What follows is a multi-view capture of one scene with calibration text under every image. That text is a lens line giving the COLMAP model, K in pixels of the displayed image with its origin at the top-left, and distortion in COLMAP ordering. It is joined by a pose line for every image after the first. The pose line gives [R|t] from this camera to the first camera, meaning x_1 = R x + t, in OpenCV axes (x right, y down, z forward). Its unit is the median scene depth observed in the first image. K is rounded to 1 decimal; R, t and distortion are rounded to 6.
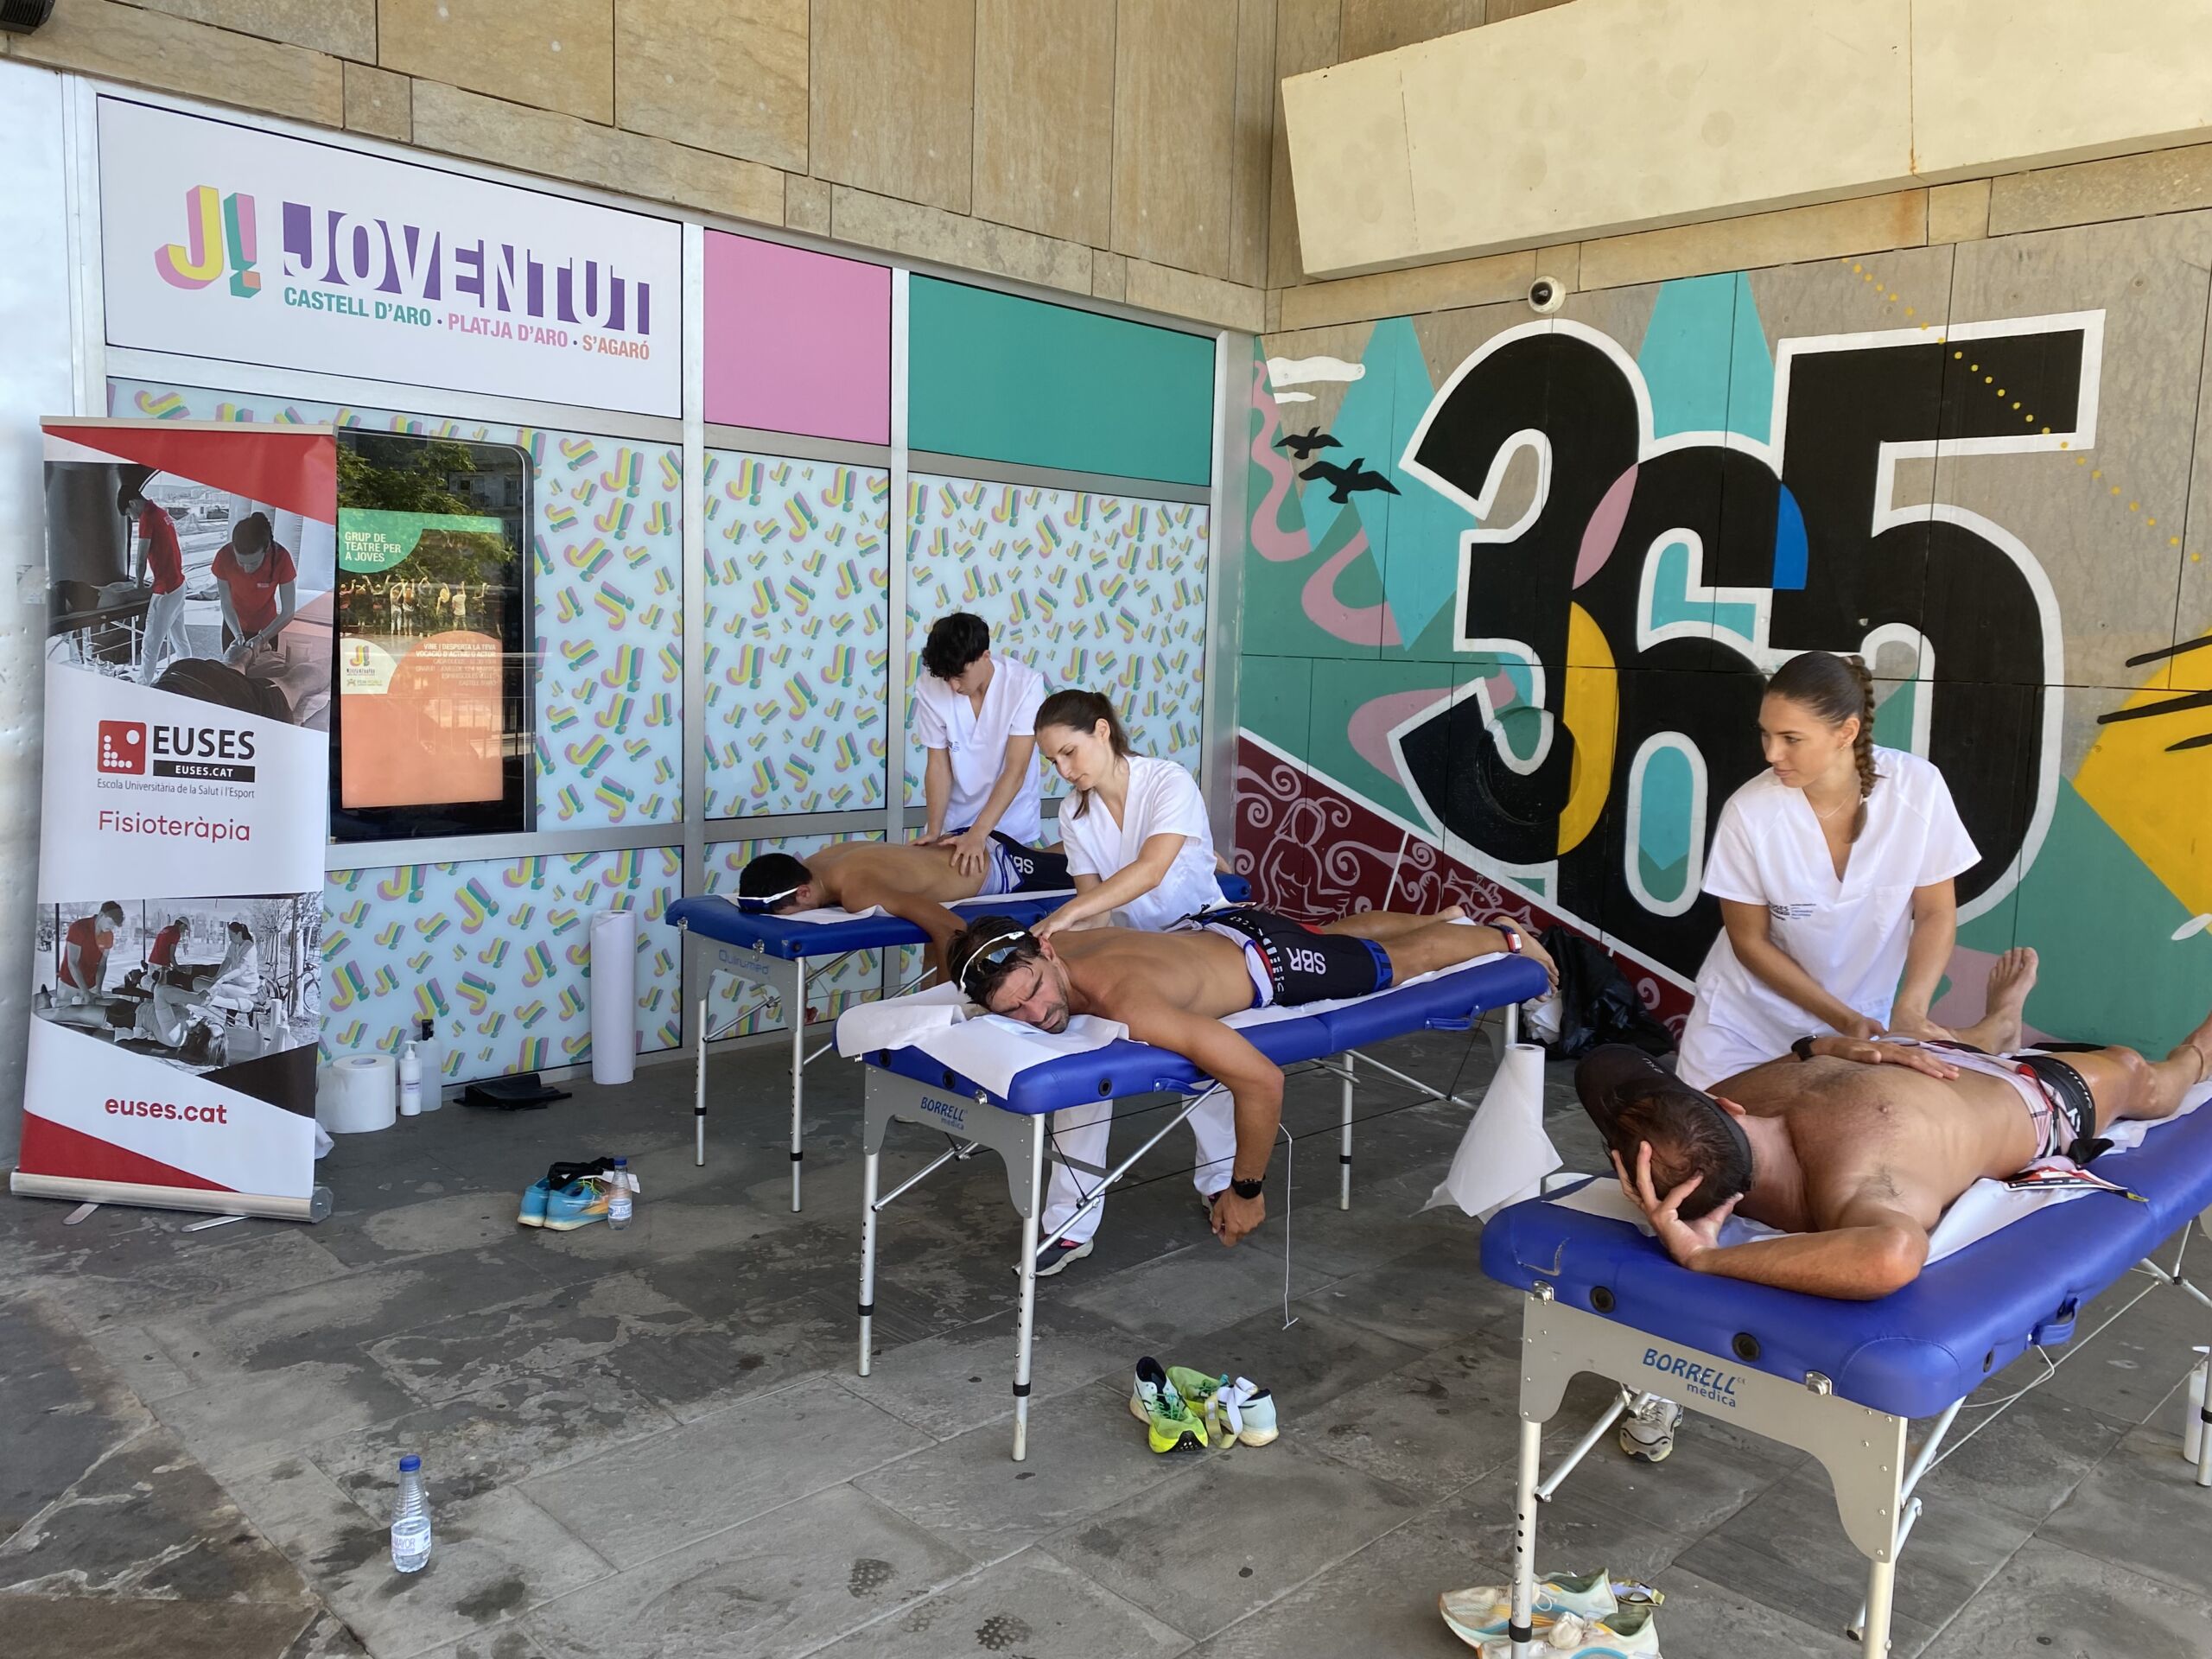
lens RADIAL K [[1696.4, 0, 1093.7], [0, 1696.4, 809.5], [0, 0, 1]] dist [0.070076, -0.103123]
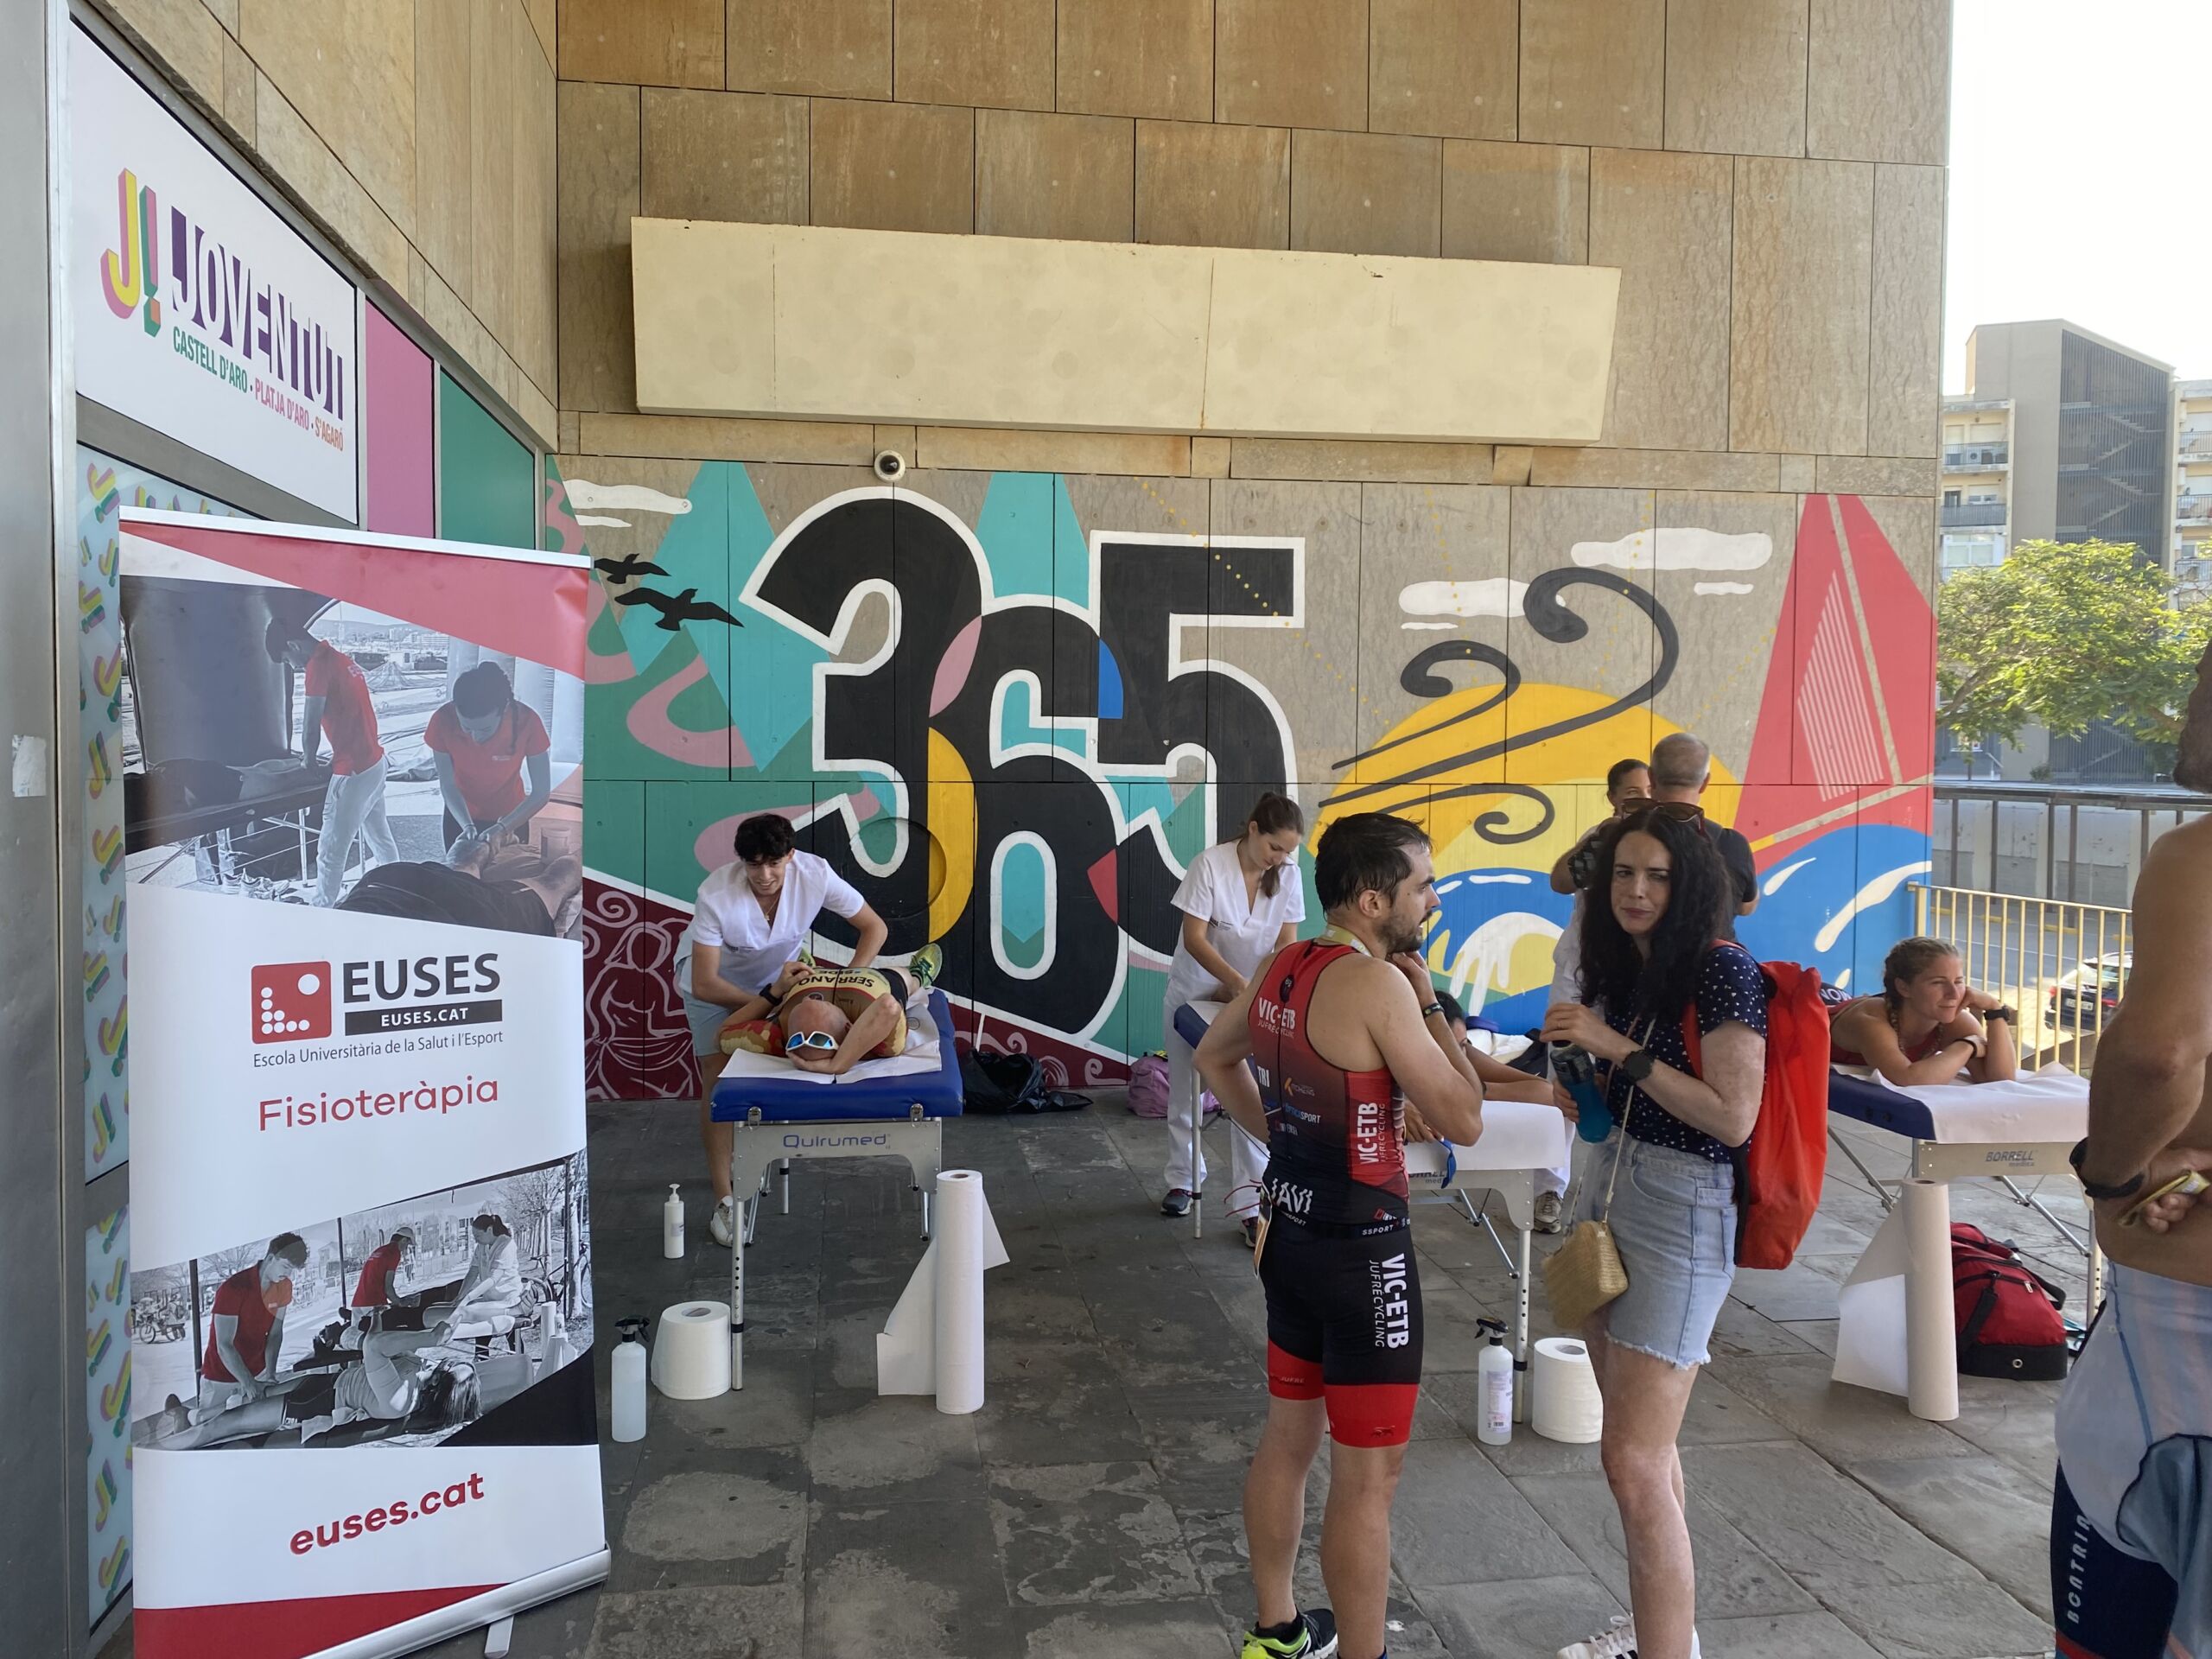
lens RADIAL K [[1696.4, 0, 1093.7], [0, 1696.4, 809.5], [0, 0, 1]] dist [0.070076, -0.103123]
pose [[0.585333, -0.054295, 0.808973, -0.677362], [0.093811, 0.995589, -0.001058, -0.059643], [-0.805348, 0.076510, 0.587844, 0.250518]]
